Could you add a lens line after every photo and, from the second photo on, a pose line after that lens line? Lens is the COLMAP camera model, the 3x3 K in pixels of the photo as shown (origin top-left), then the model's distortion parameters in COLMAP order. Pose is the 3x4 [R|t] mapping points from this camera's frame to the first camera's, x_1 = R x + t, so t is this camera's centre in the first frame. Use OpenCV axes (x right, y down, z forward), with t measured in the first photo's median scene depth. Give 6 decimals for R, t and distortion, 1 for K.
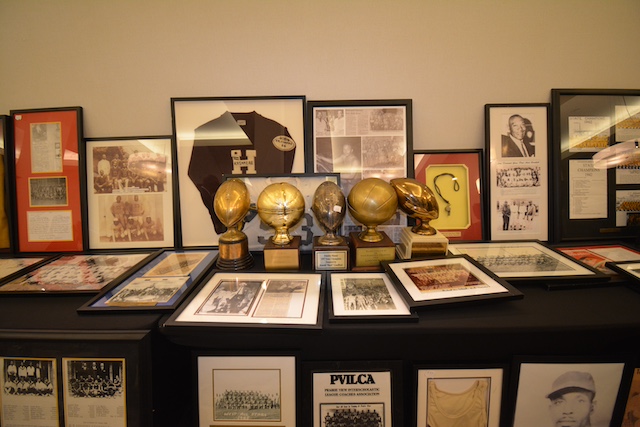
lens RADIAL K [[277.4, 0, 319.5], [0, 277.4, 214.2], [0, 0, 1]] dist [-0.009745, -0.003311]
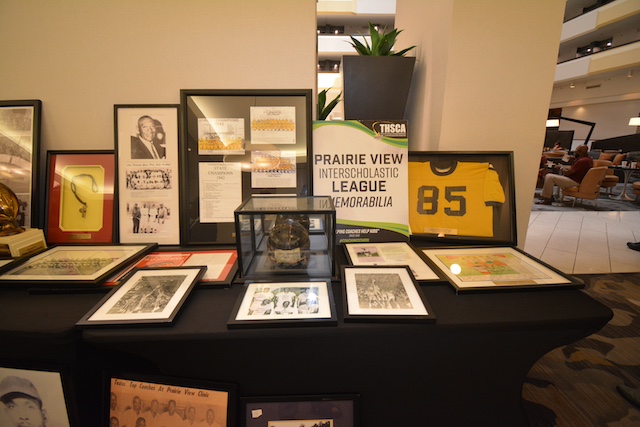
lens RADIAL K [[277.4, 0, 320.7], [0, 277.4, 212.8], [0, 0, 1]] dist [-0.009745, -0.003311]
pose [[0.999742, 0.021709, -0.006643, 1.345285], [-0.021694, 0.999762, 0.002314, -0.030097], [0.006692, -0.002169, 0.999975, 0.018444]]
